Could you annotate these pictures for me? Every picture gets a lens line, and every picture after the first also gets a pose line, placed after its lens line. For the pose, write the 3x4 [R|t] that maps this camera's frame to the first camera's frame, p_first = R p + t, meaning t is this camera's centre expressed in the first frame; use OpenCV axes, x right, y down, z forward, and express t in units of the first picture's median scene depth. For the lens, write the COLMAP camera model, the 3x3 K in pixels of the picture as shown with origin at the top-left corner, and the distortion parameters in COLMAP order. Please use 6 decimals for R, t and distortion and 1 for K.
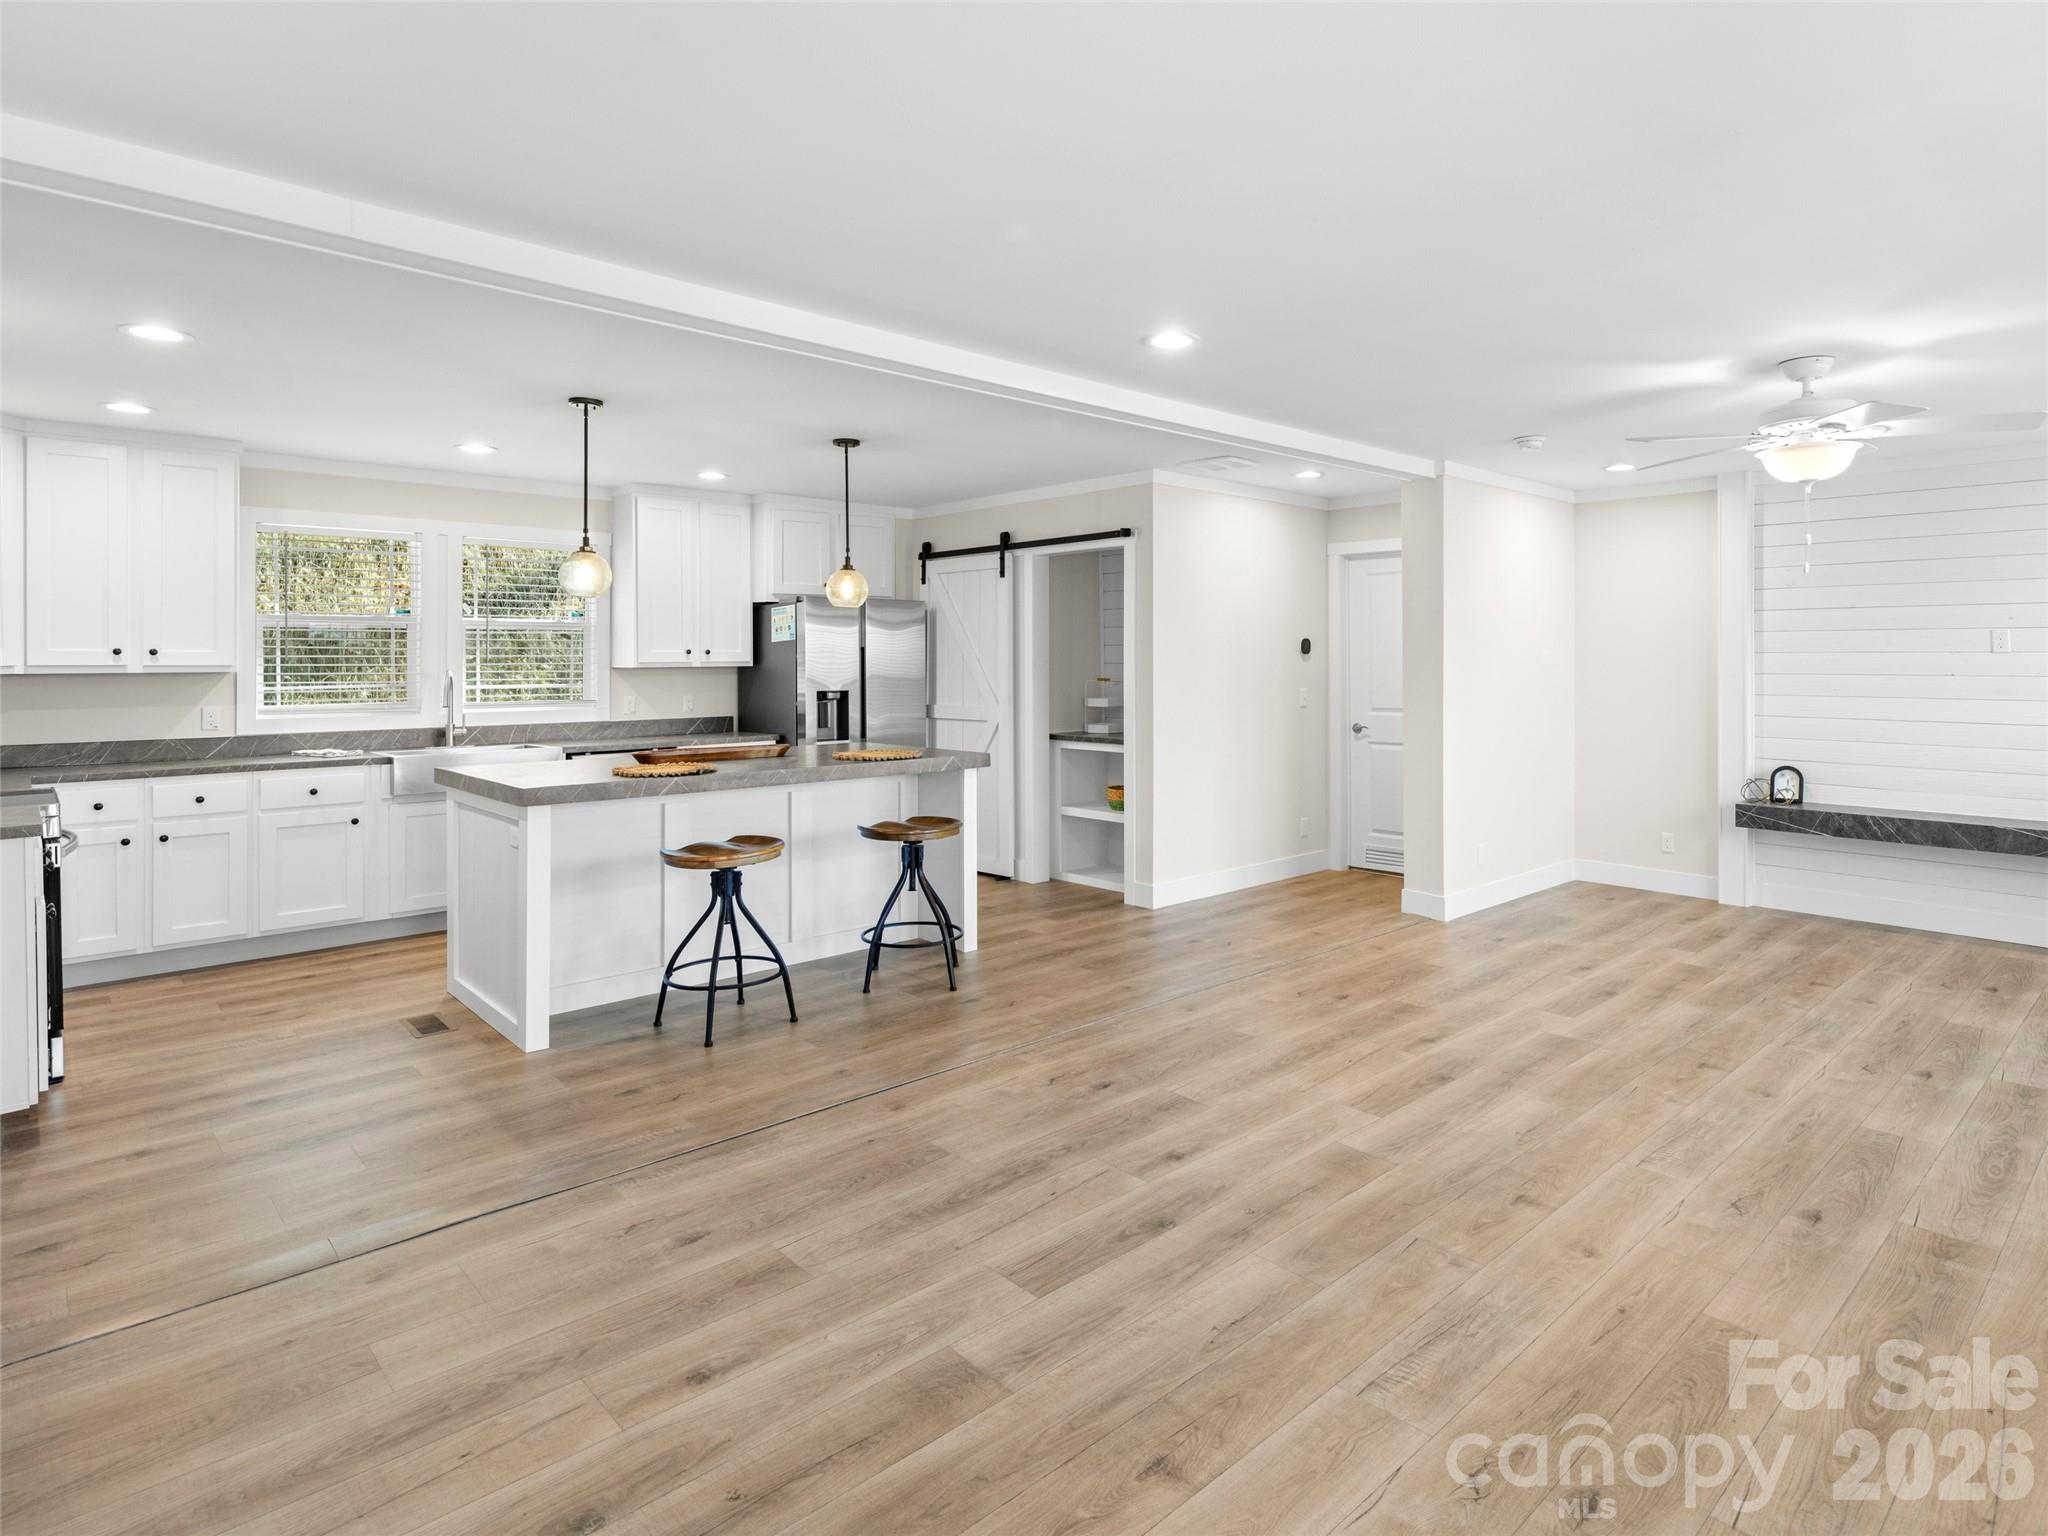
lens RADIAL K [[1119.7, 0, 1109.2], [0, 1119.7, 654.6], [0, 0, 1]] dist [0.011771, -0.007624]
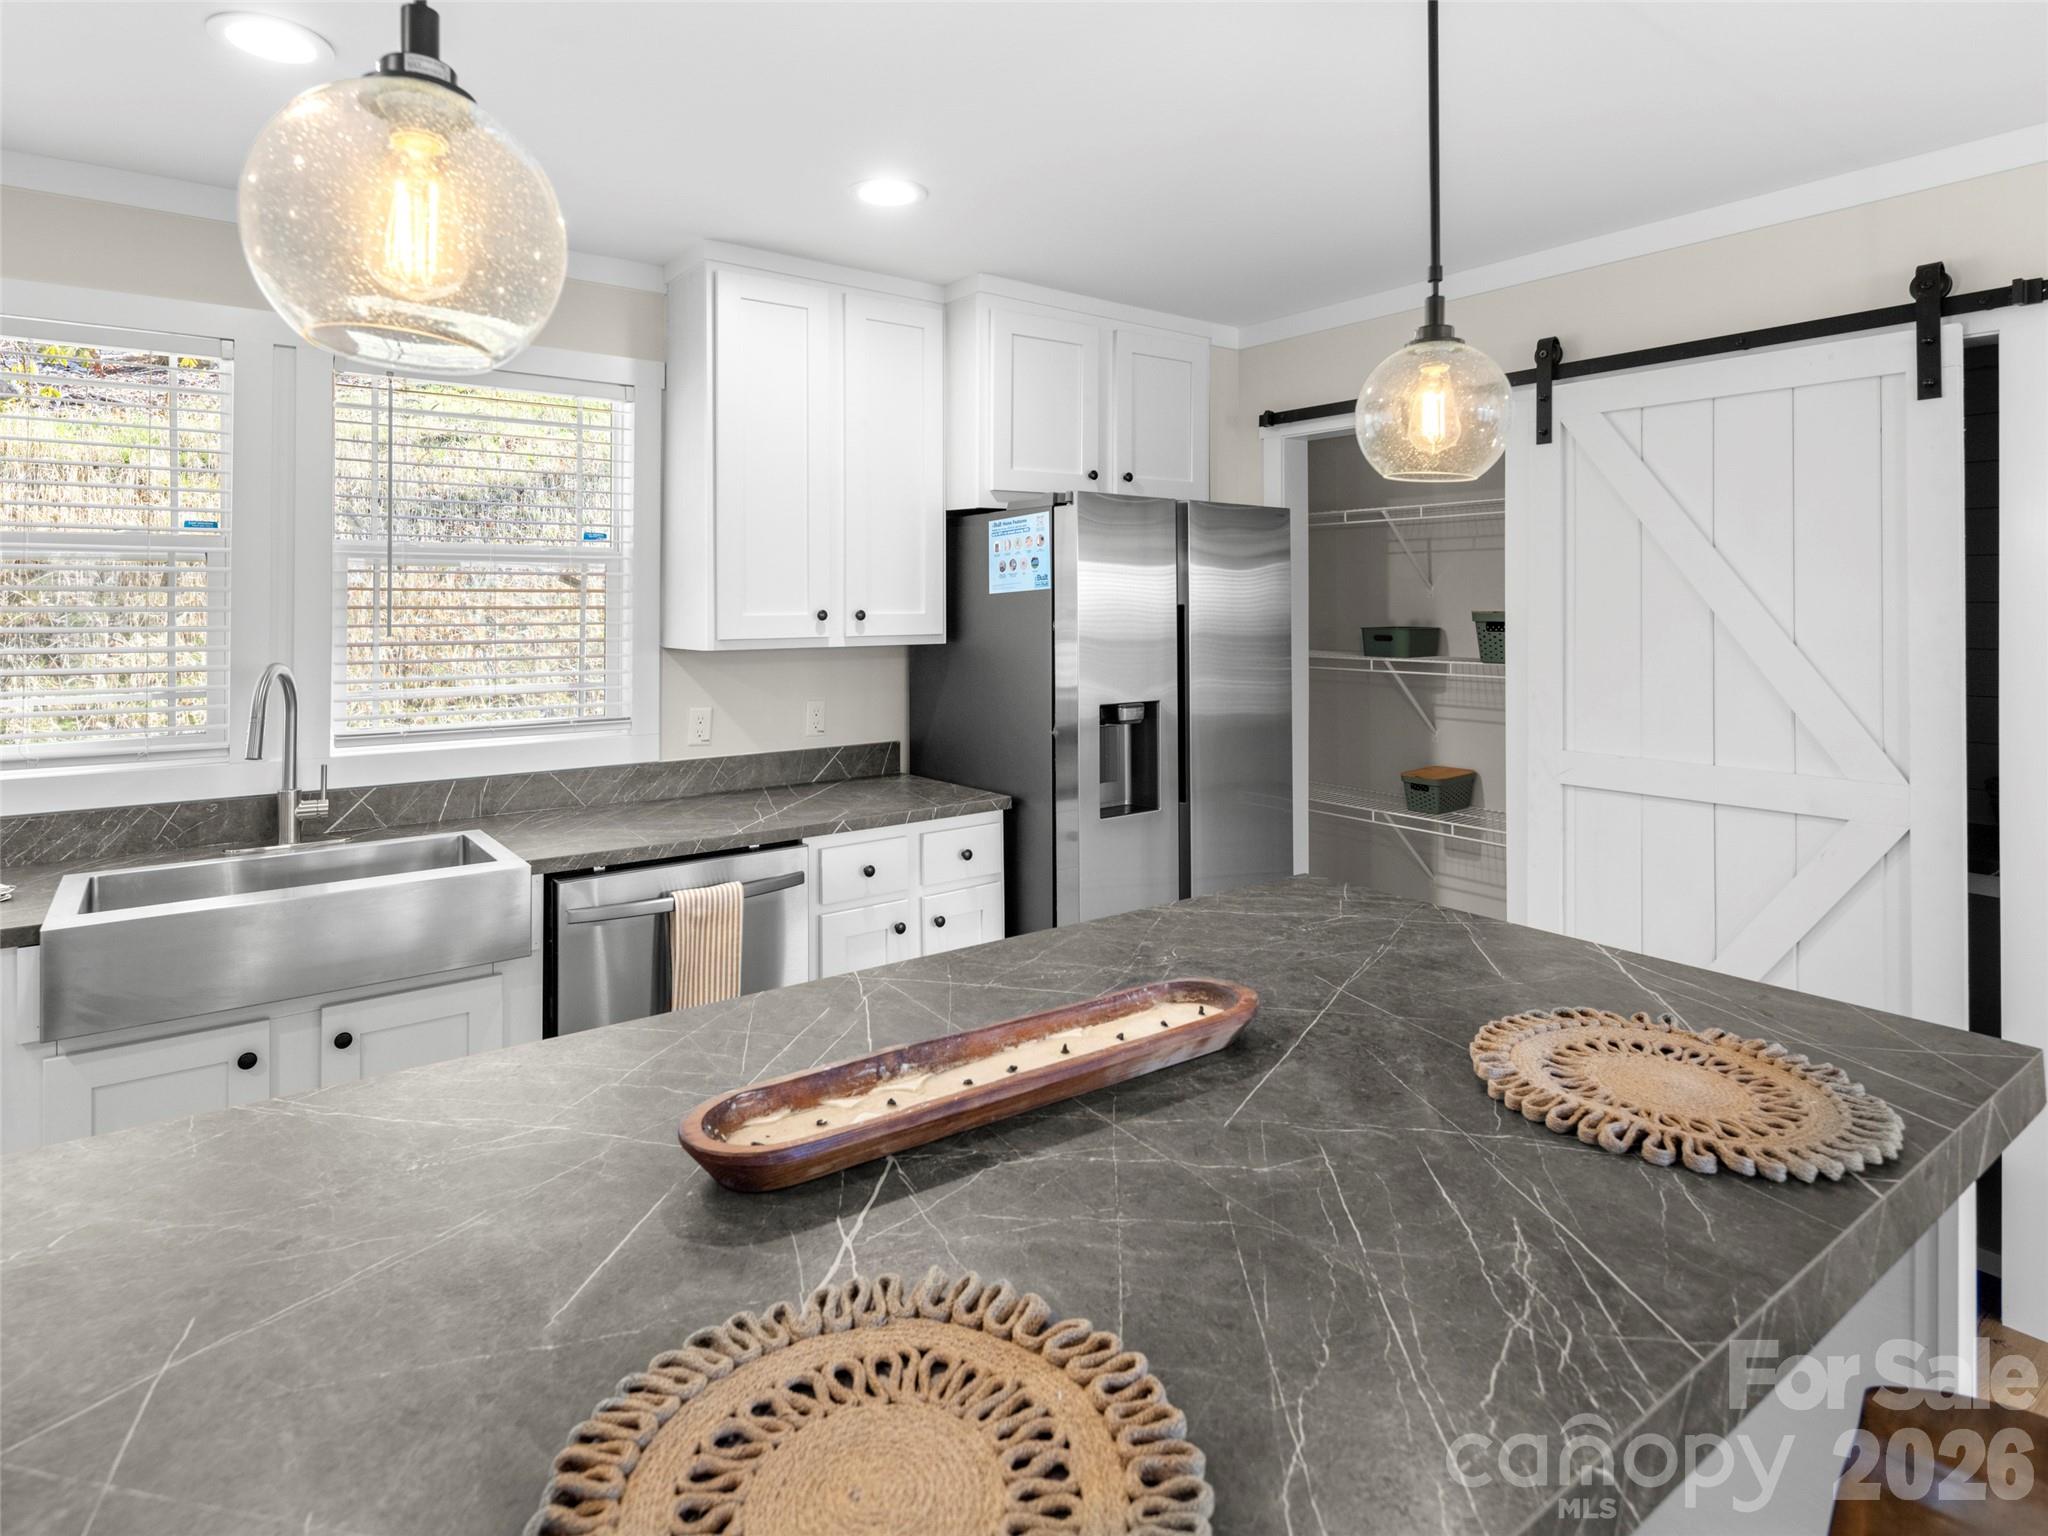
lens RADIAL K [[1119.7, 0, 1022.3], [0, 1119.7, 599.3], [0, 0, 1]] dist [0.011771, -0.007624]
pose [[0.991483, 0.003347, -0.130193, -0.335633], [-0.003161, 0.999994, 0.001636, -0.014448], [0.130198, -0.001210, 0.991487, 0.796594]]
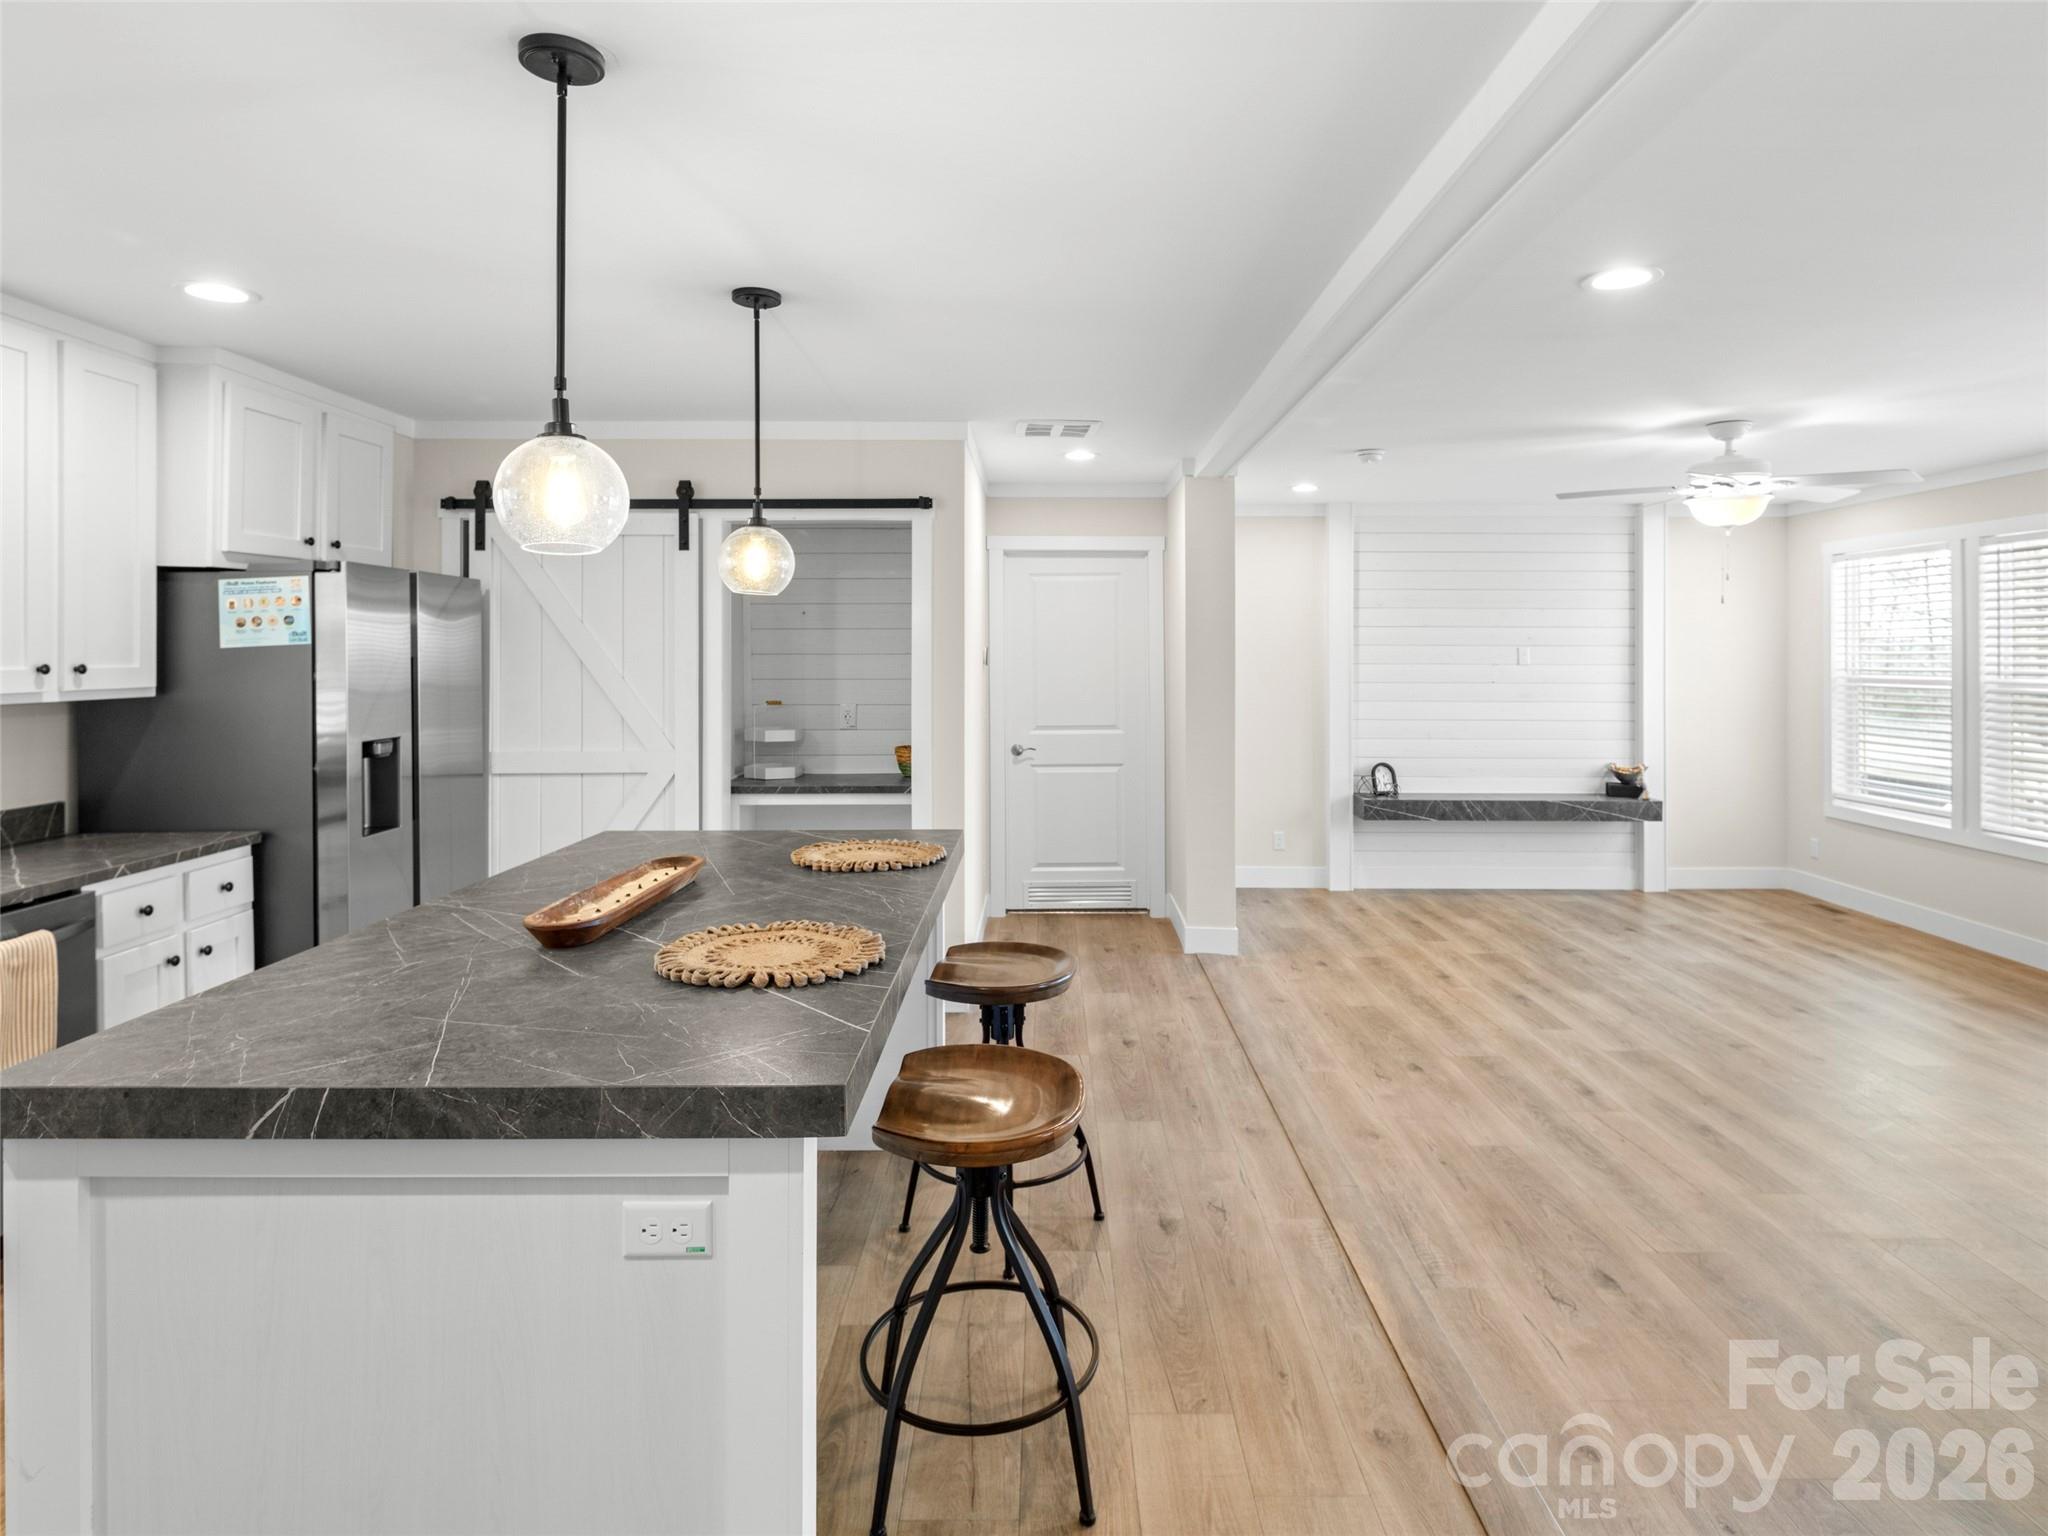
lens RADIAL K [[1119.7, 0, 1039.6], [0, 1119.7, 652.9], [0, 0, 1]] dist [0.011771, -0.007624]
pose [[0.701242, 0.002954, 0.712917, -0.596969], [-0.004817, 0.999988, 0.000595, -0.016218], [-0.712907, -0.003852, 0.701248, 0.572626]]
